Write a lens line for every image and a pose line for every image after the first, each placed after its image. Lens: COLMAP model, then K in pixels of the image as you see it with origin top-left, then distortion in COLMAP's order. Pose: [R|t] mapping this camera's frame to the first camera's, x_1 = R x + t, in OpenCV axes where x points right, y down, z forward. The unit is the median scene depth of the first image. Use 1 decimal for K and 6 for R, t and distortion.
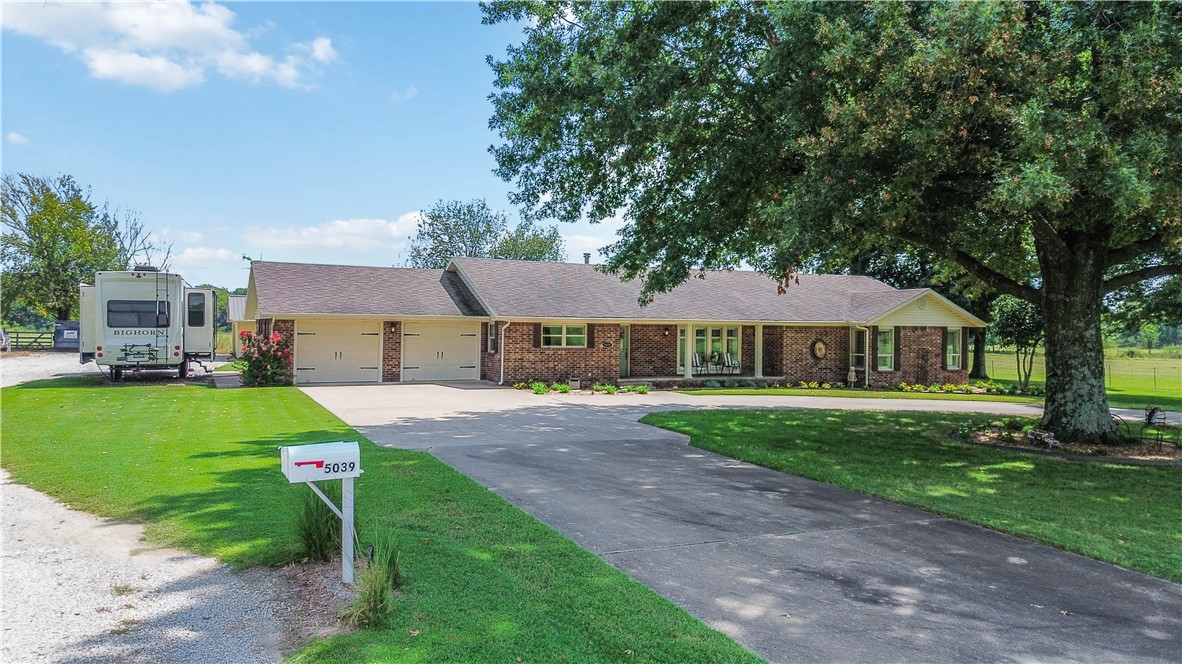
lens RADIAL K [[828.1, 0, 591.0], [0, 828.1, 332.0], [0, 0, 1]] dist [0.057578, -0.001538]
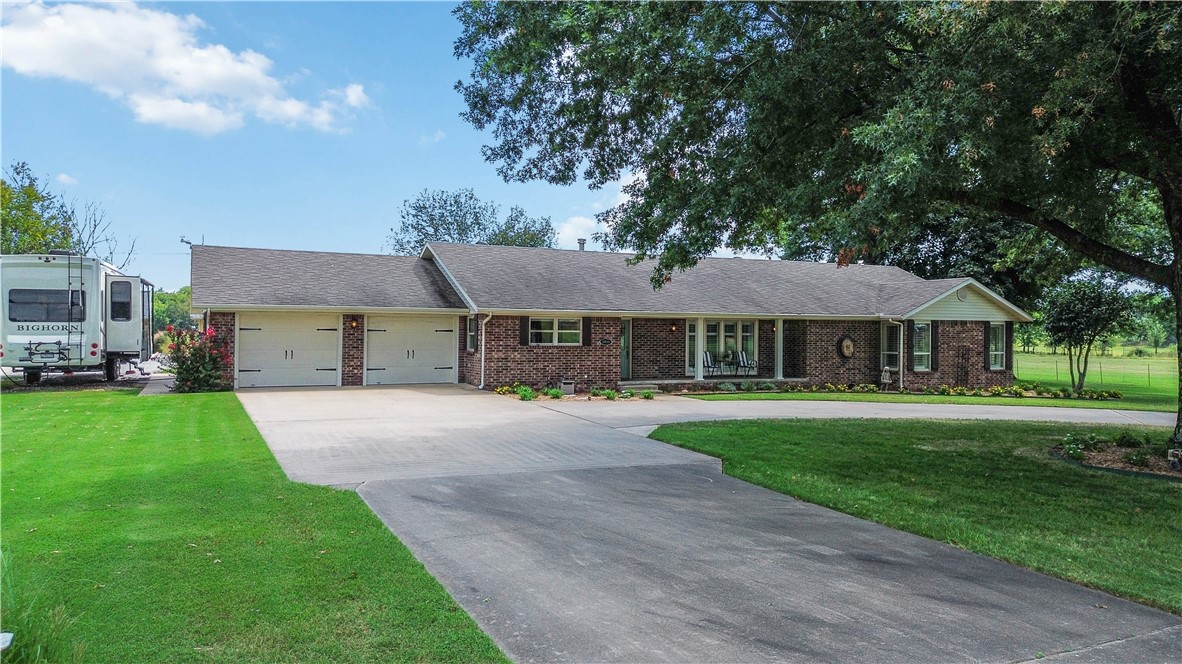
lens RADIAL K [[828.1, 0, 591.0], [0, 828.1, 332.0], [0, 0, 1]] dist [0.057578, -0.001538]
pose [[0.999974, -0.001737, 0.006962, -0.001885], [0.001740, 0.999998, -0.000359, 0.005675], [-0.006962, 0.000371, 0.999976, 0.142060]]
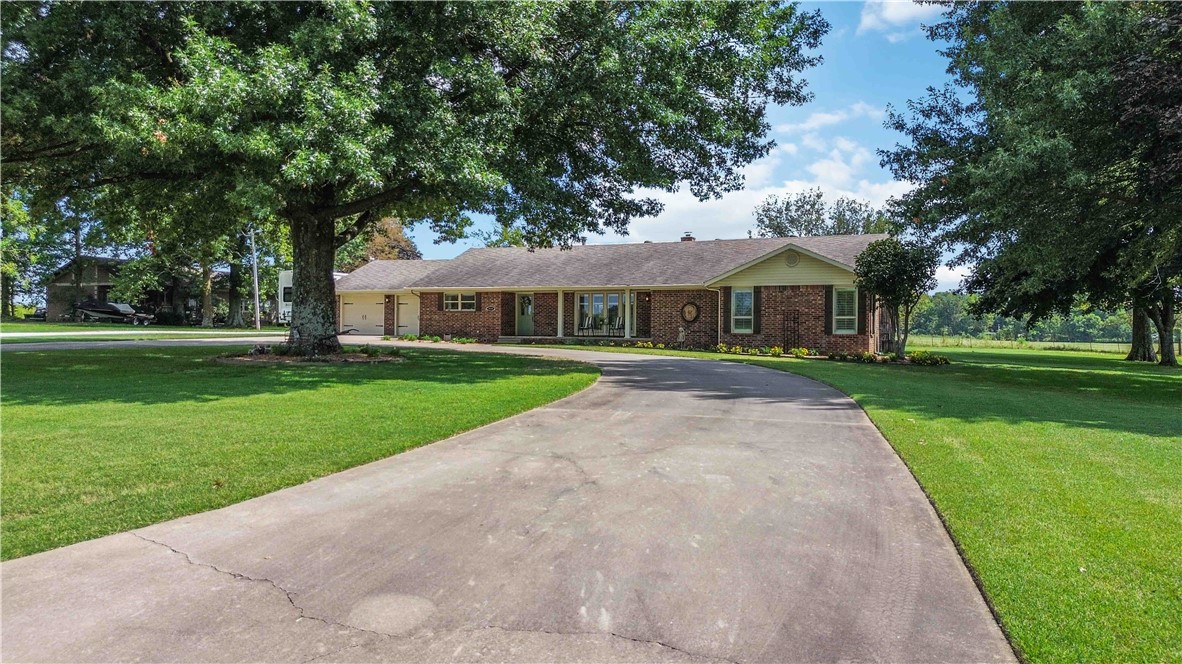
lens RADIAL K [[828.1, 0, 591.0], [0, 828.1, 332.0], [0, 0, 1]] dist [0.057578, -0.001538]
pose [[0.642865, 0.004586, -0.765966, 1.124280], [0.000668, 0.999978, 0.006548, 0.044552], [0.765979, -0.004721, 0.642848, 0.299641]]
